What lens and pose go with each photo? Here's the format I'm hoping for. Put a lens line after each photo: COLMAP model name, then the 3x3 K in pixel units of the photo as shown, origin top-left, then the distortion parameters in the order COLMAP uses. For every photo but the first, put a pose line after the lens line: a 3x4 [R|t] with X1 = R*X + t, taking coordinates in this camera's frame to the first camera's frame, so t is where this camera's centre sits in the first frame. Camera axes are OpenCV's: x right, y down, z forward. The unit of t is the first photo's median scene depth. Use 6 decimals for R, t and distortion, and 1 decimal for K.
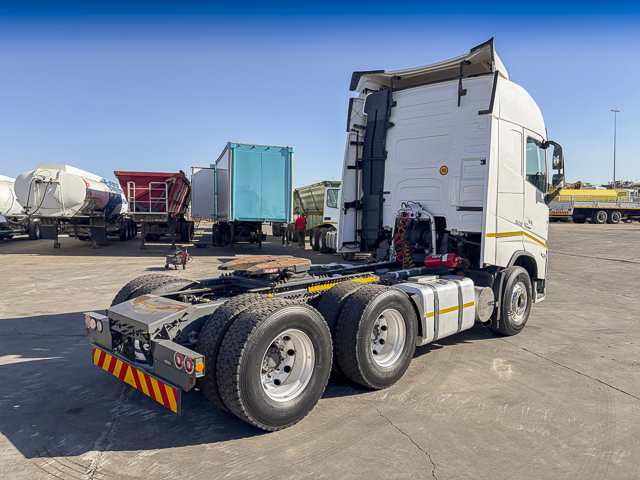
lens RADIAL K [[490.0, 0, 320.0], [0, 490.0, 240.0], [0, 0, 1]] dist [0.089757, -0.142752]
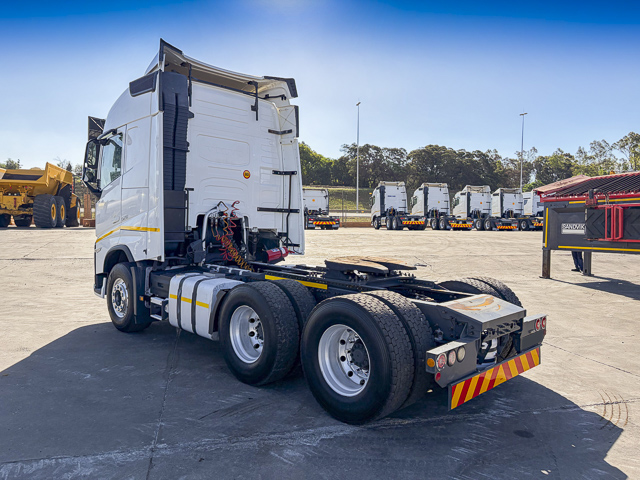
lens RADIAL K [[490.0, 0, 320.0], [0, 490.0, 240.0], [0, 0, 1]] dist [0.089757, -0.142752]
pose [[-0.012131, -0.052594, 0.998542, -0.795848], [0.044998, 0.997575, 0.053089, -0.041997], [-0.998913, 0.045576, -0.009735, 0.790313]]
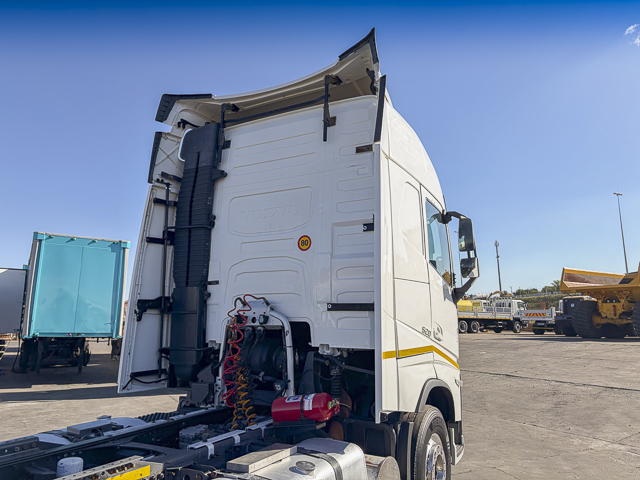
lens RADIAL K [[490.0, 0, 320.0], [0, 490.0, 240.0], [0, 0, 1]] dist [0.089757, -0.142752]
pose [[0.967453, 0.030231, 0.251237, 0.112169], [0.027113, 0.974739, -0.221695, -0.012287], [-0.251592, 0.221291, 0.942195, 0.408028]]
